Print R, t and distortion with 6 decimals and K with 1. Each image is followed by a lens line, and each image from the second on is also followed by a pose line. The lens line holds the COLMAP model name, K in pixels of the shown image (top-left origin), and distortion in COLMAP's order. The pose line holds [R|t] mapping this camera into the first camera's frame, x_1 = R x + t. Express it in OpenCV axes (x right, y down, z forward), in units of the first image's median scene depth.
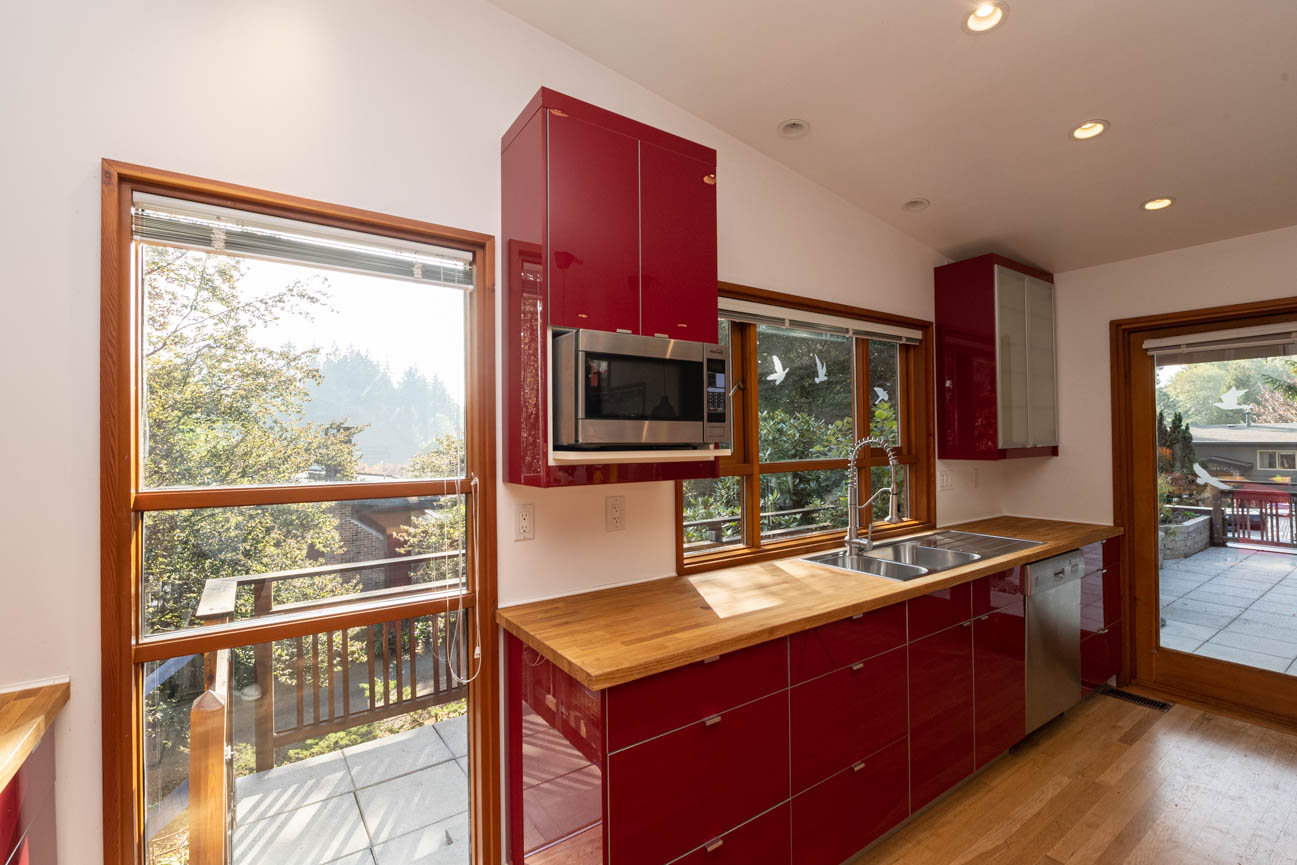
lens RADIAL K [[580.1, 0, 648.5], [0, 580.1, 432.5], [0, 0, 1]] dist [-0.014815, 0.000157]
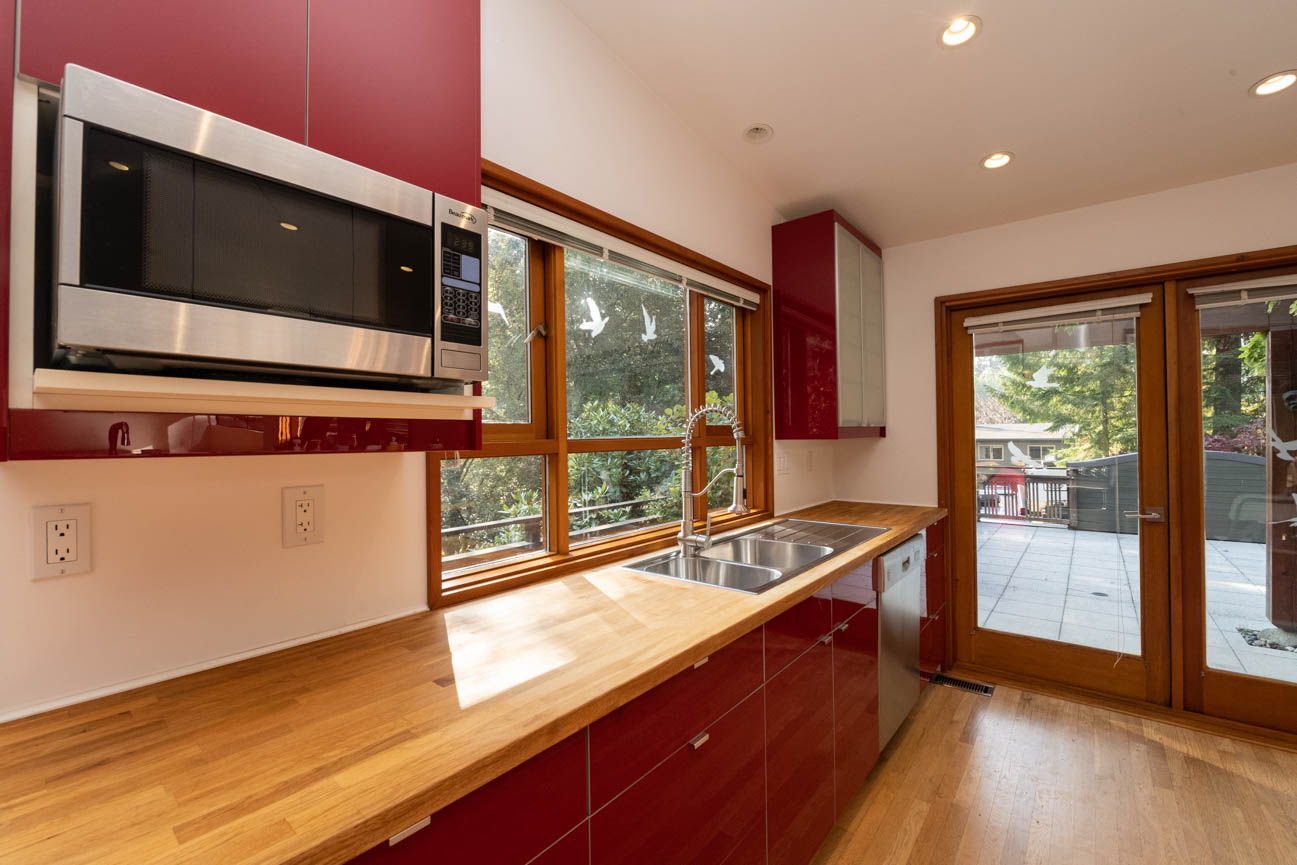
lens RADIAL K [[553.0, 0, 650.2], [0, 553.0, 427.1], [0, 0, 1]] dist [-0.012172, -0.000228]
pose [[0.959504, 0.004215, 0.281663, 0.085078], [-0.001945, 0.999963, -0.008338, 0.039665], [-0.281688, 0.007453, 0.959477, 0.269620]]
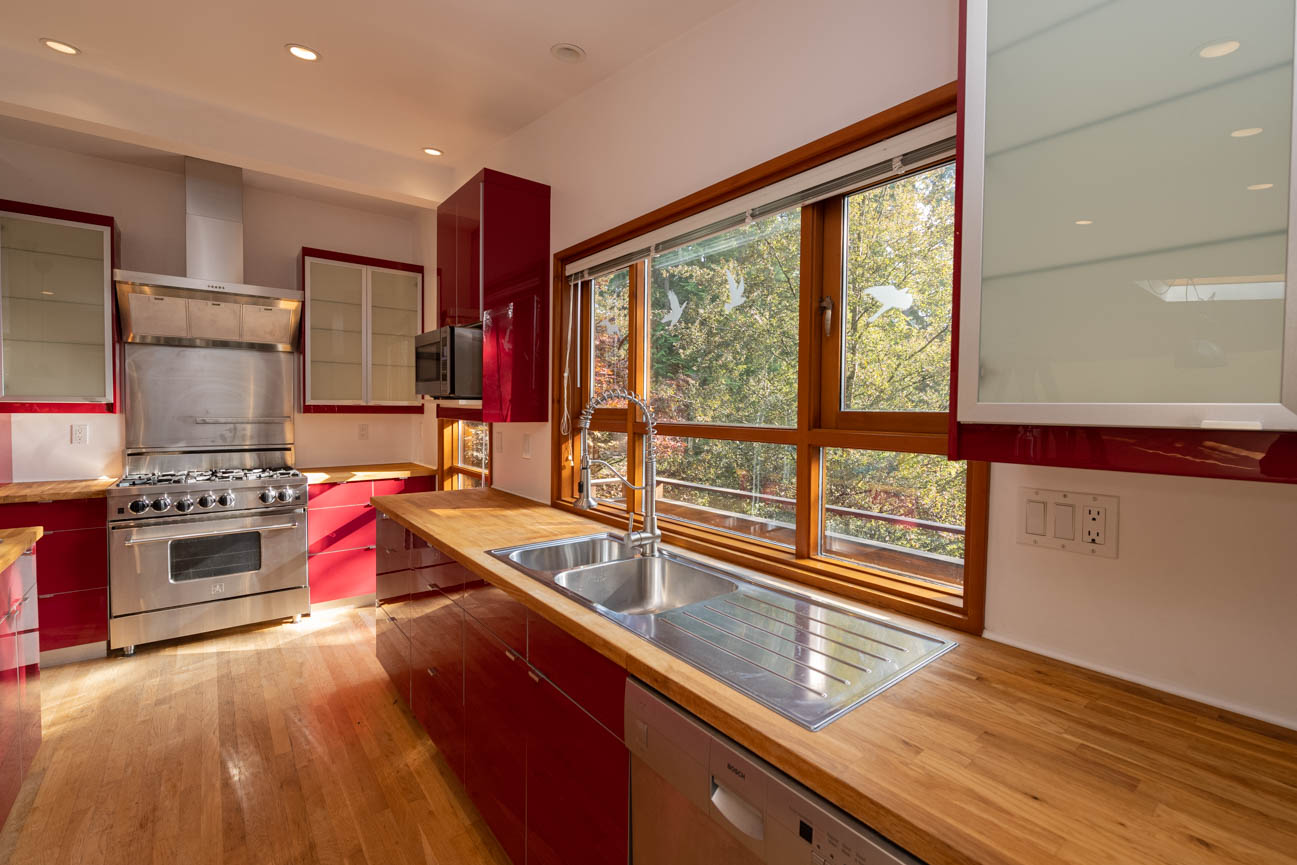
lens RADIAL K [[553.0, 0, 650.2], [0, 553.0, 427.1], [0, 0, 1]] dist [-0.012172, -0.000228]
pose [[0.063848, 0.043911, -0.996993, 0.937708], [-0.003361, 0.999035, 0.043786, 0.022666], [0.997954, 0.000555, 0.063934, 0.870587]]
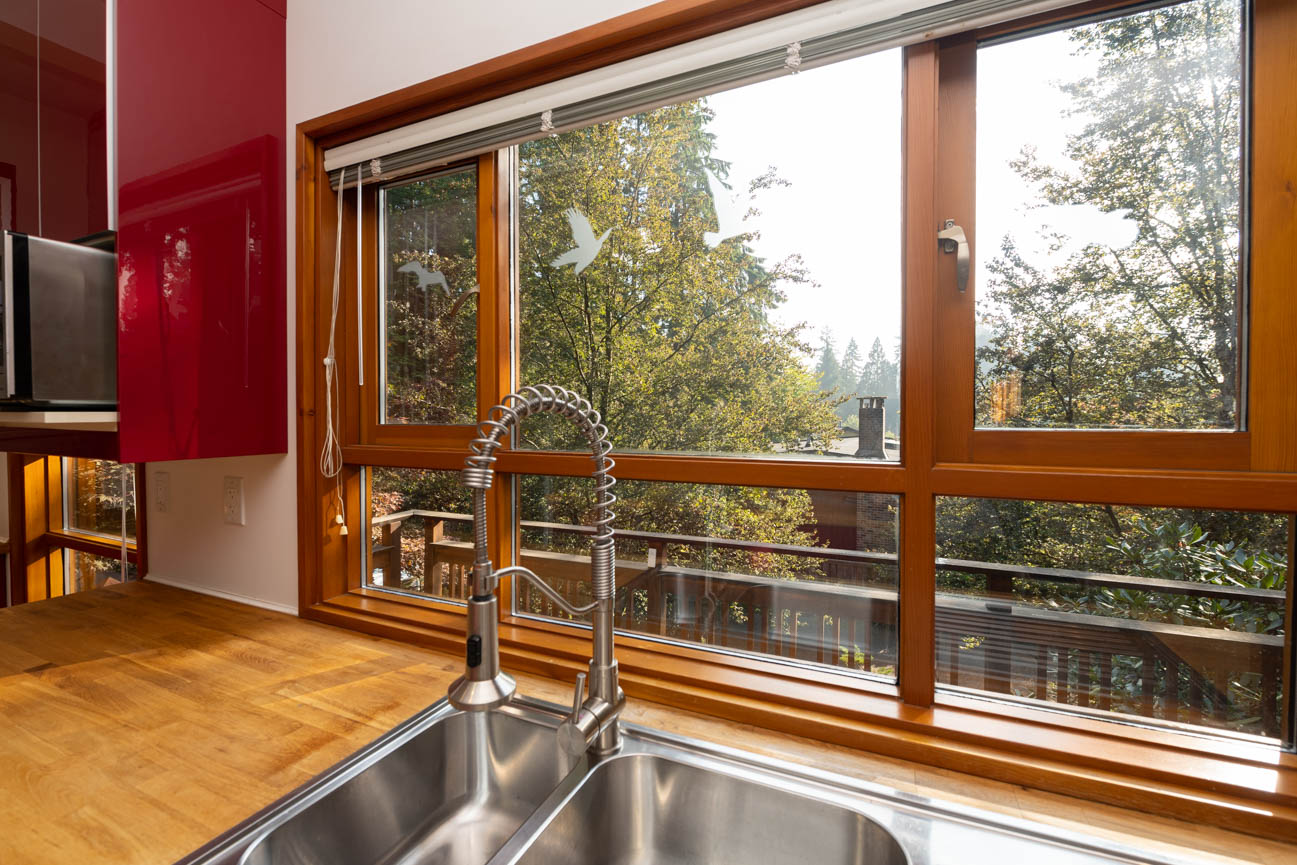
lens RADIAL K [[553.0, 0, 650.2], [0, 553.0, 427.1], [0, 0, 1]] dist [-0.012172, -0.000228]
pose [[0.513235, 0.027744, -0.857799, 0.574382], [0.002012, 0.999436, 0.033529, 0.017854], [0.858246, -0.018934, 0.512890, 0.786426]]
